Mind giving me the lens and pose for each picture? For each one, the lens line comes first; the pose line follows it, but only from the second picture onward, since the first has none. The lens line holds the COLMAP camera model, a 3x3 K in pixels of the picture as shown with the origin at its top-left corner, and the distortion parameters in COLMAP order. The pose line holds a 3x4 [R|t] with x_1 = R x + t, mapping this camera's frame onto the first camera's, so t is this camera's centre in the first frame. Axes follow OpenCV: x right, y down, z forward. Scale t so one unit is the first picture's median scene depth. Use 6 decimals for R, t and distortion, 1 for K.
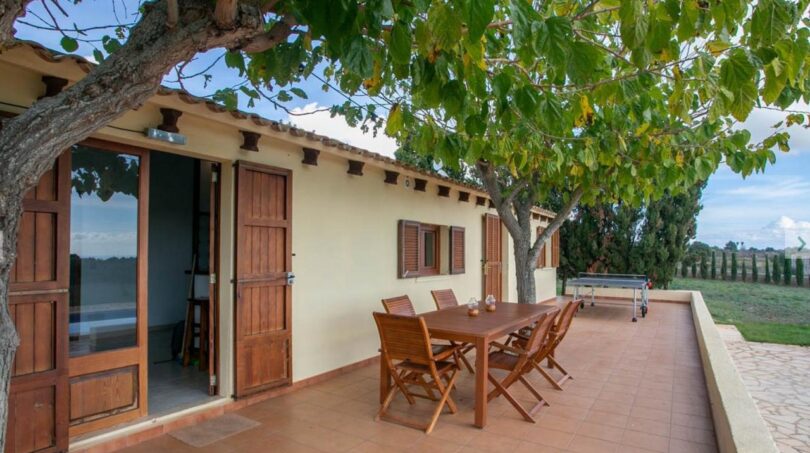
lens RADIAL K [[474.0, 0, 399.9], [0, 474.0, 232.9], [0, 0, 1]] dist [-0.096886, 0.058032]
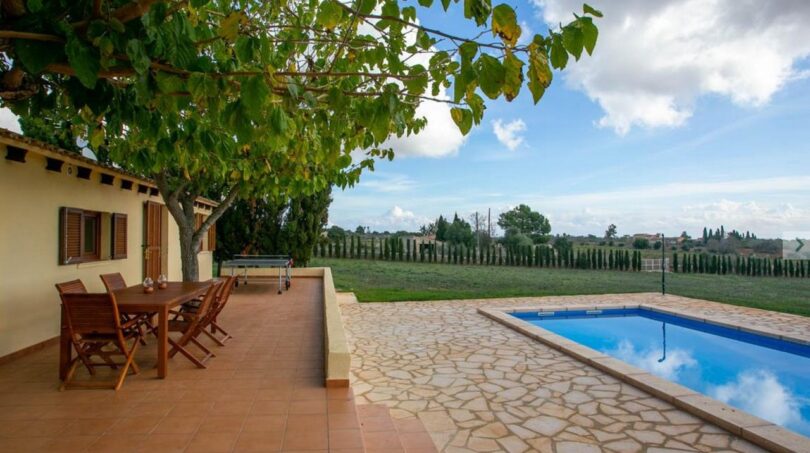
lens RADIAL K [[474.0, 0, 399.9], [0, 474.0, 232.9], [0, 0, 1]] dist [-0.096886, 0.058032]
pose [[0.758178, -0.003431, 0.652039, -0.071882], [-0.019457, 0.999422, 0.027883, -0.010812], [-0.651758, -0.033827, 0.757673, -0.165936]]
